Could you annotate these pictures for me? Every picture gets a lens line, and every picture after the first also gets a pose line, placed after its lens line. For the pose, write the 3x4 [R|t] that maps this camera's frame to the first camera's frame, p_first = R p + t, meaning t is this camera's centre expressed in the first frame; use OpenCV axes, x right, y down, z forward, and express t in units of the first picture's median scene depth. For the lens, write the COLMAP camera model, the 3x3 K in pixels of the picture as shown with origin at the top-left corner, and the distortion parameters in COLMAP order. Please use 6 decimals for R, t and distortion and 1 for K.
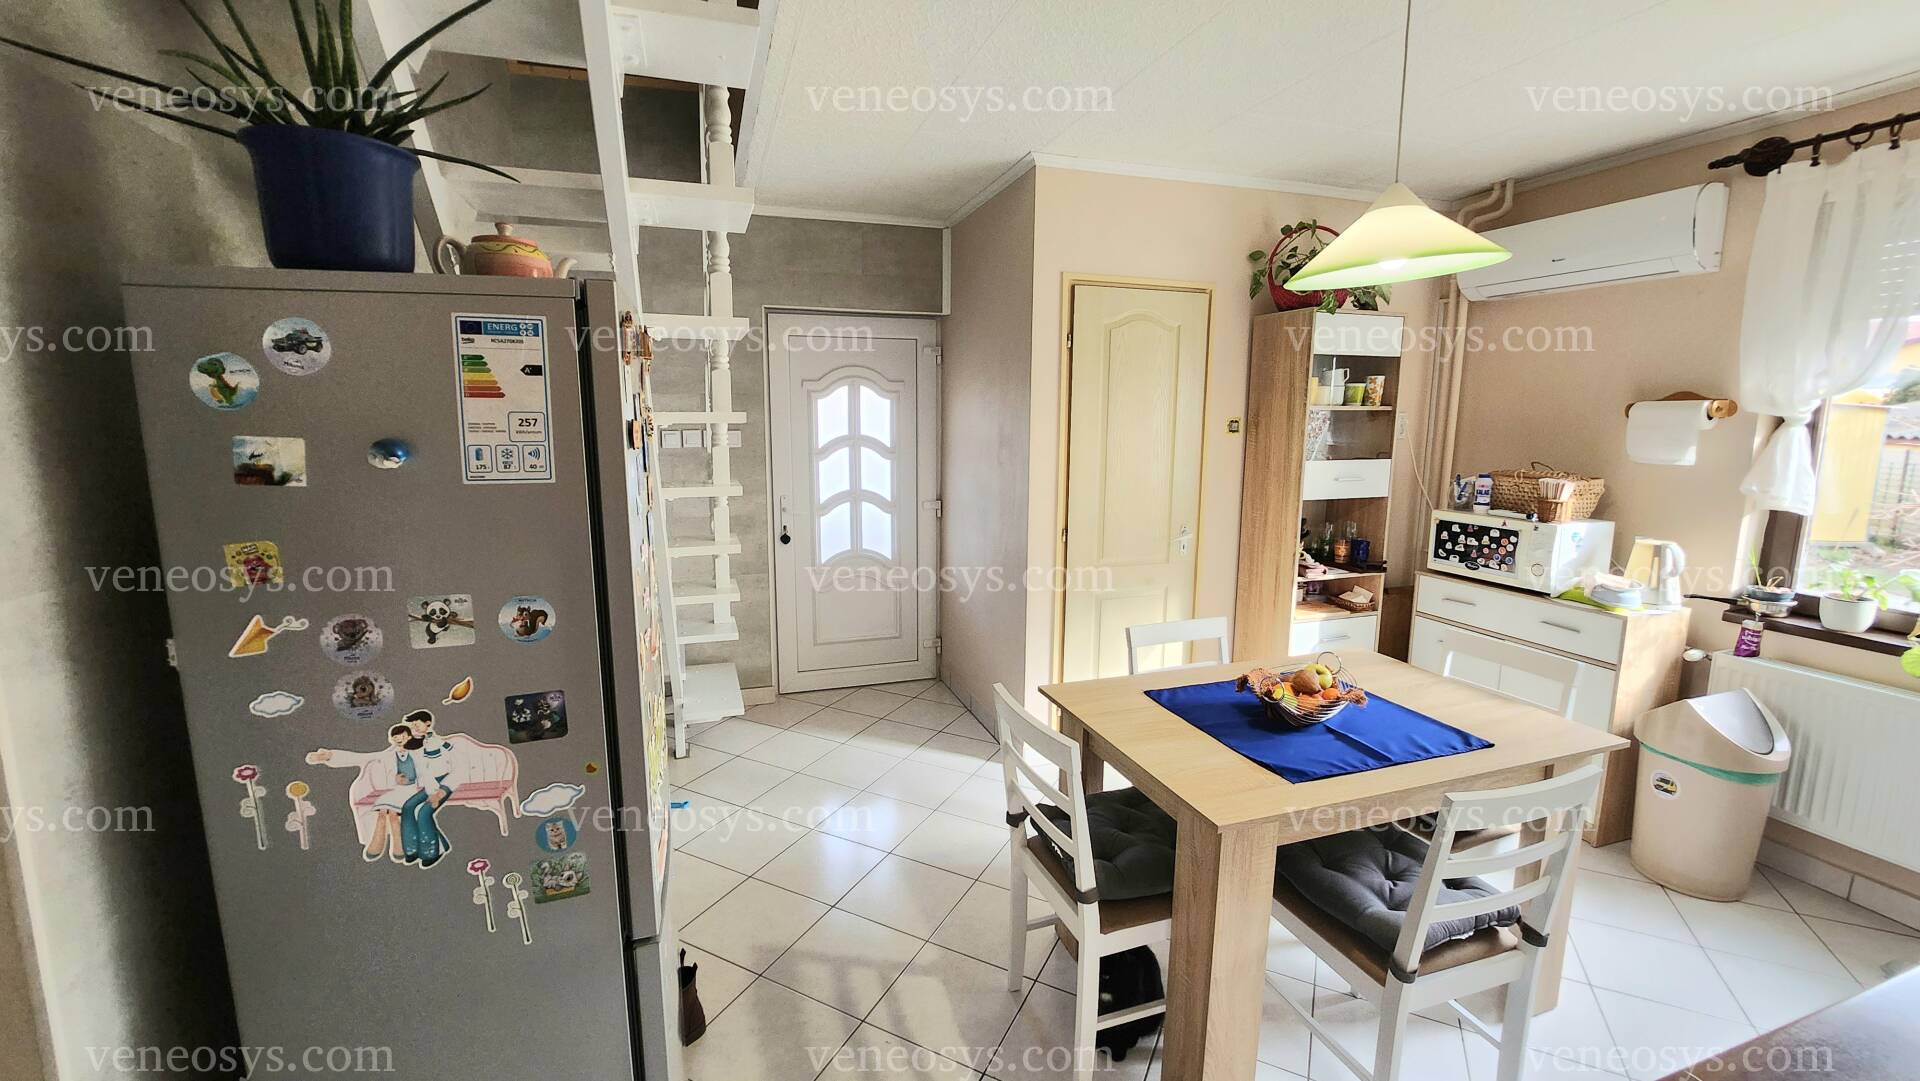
lens RADIAL K [[767.1, 0, 944.7], [0, 767.1, 534.3], [0, 0, 1]] dist [-0.013711, -0.002081]
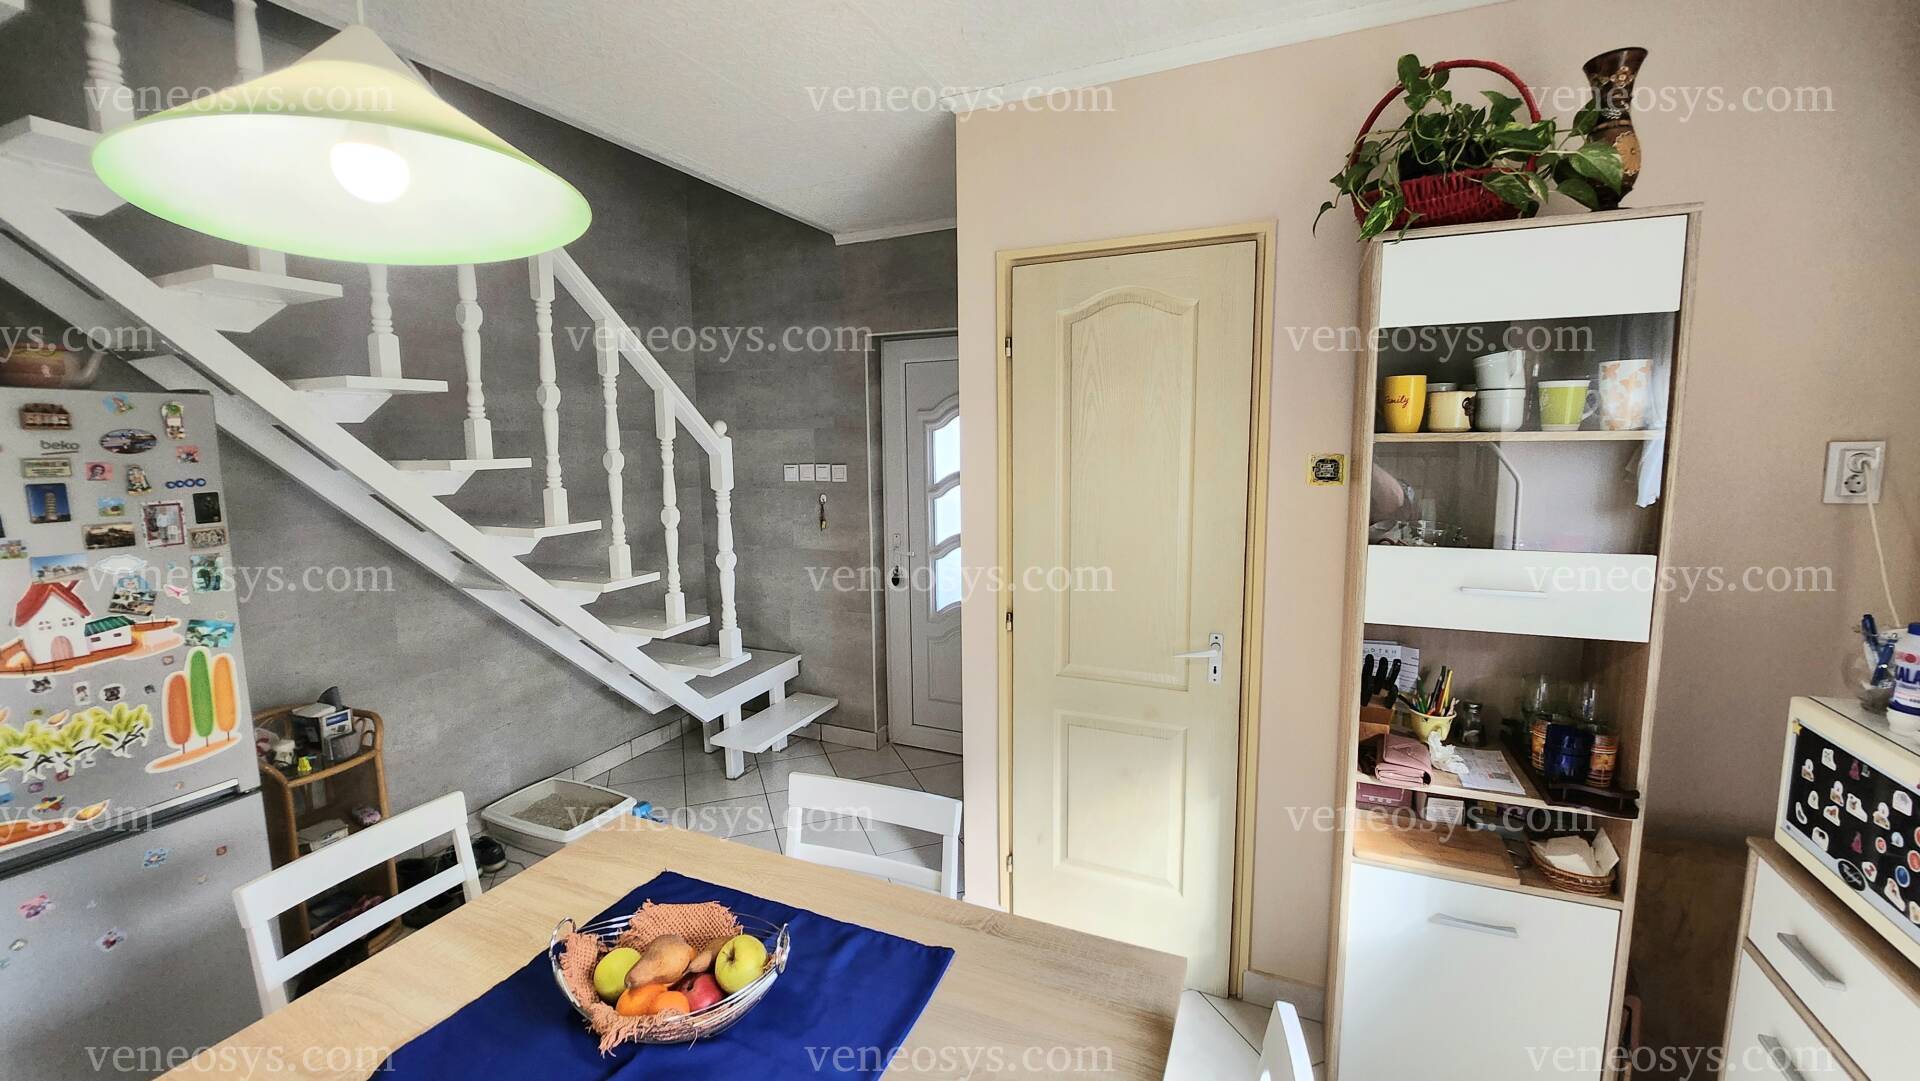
lens RADIAL K [[767.1, 0, 920.2], [0, 767.1, 531.2], [0, 0, 1]] dist [-0.013711, -0.002081]
pose [[0.731922, 0.067566, -0.678031, 0.577369], [-0.086710, 0.996217, 0.005671, -0.079605], [0.675849, 0.054641, 0.735012, 0.428083]]
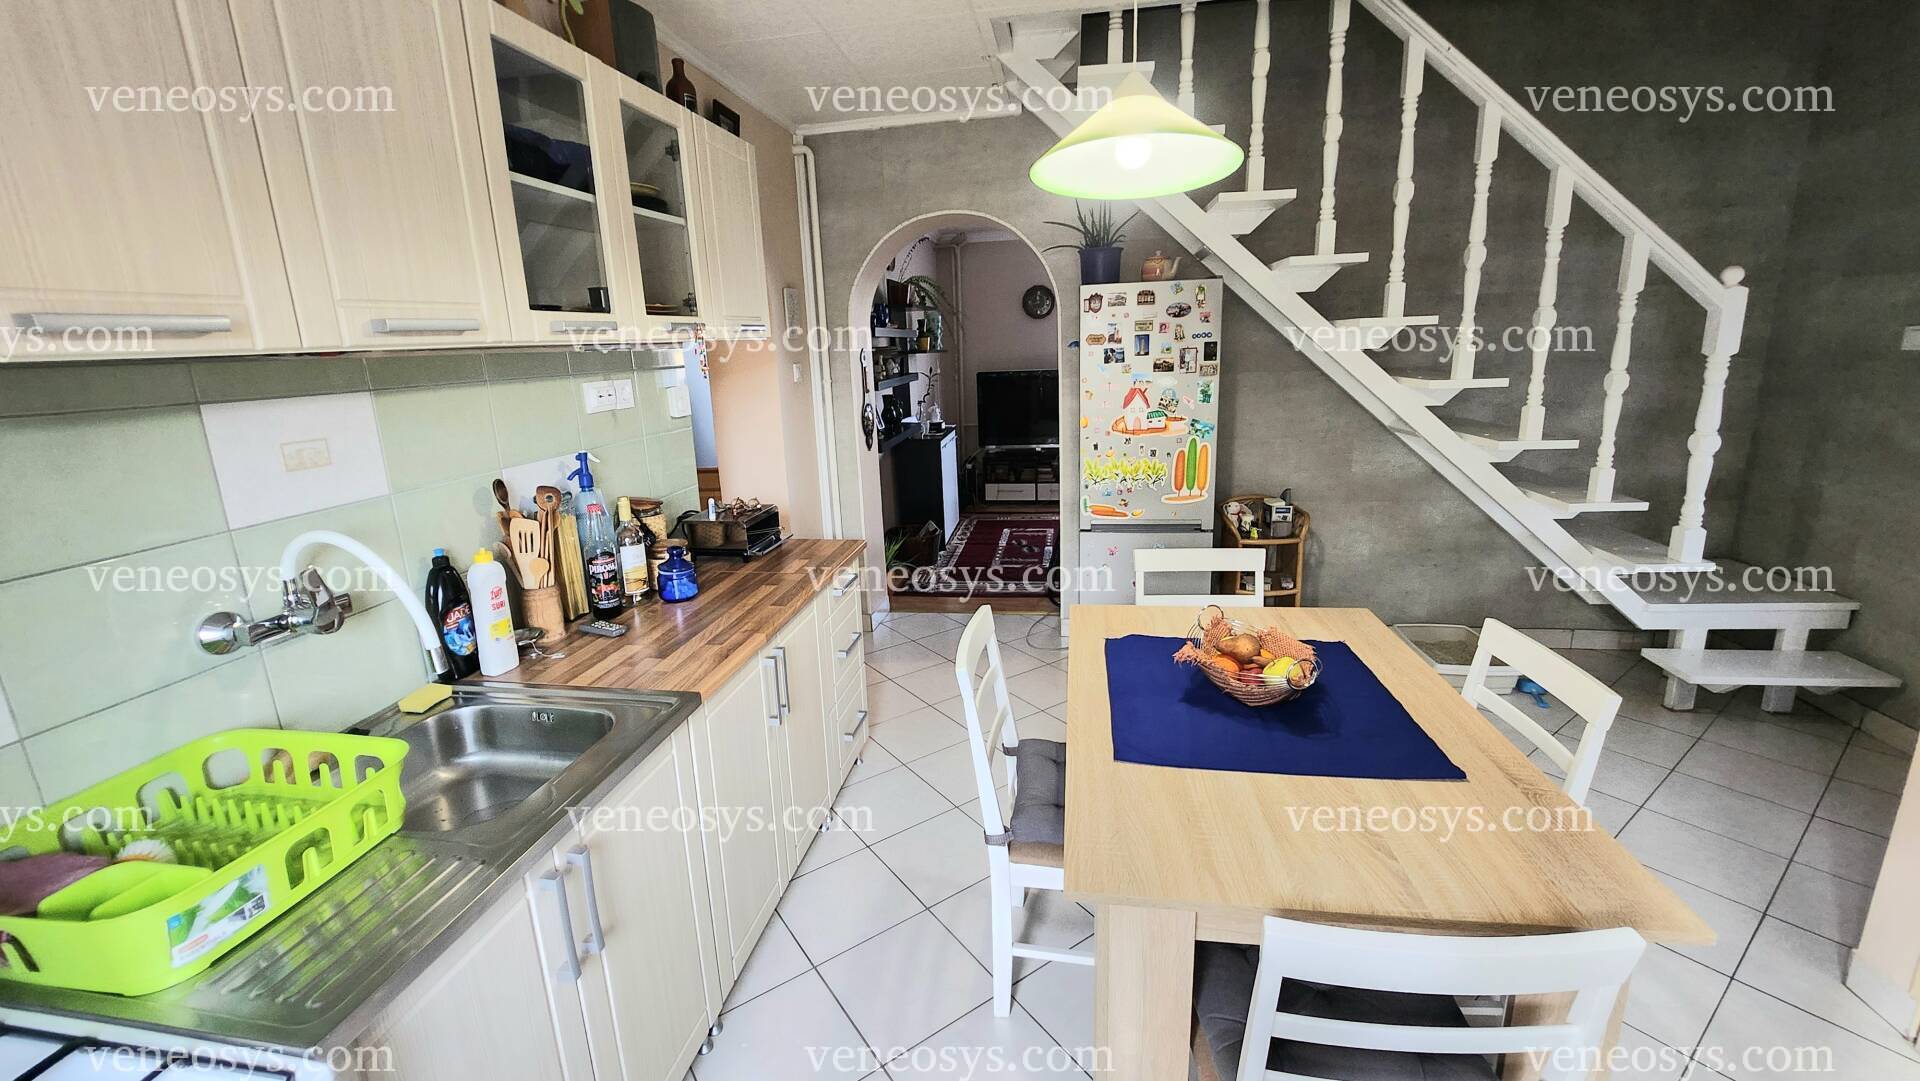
lens RADIAL K [[767.1, 0, 952.4], [0, 767.1, 535.5], [0, 0, 1]] dist [-0.013711, -0.002081]
pose [[-0.462183, 0.226122, -0.857471, 0.782503], [-0.097867, 0.948030, 0.302754, -0.085586], [0.881368, 0.223846, -0.416033, 0.628628]]
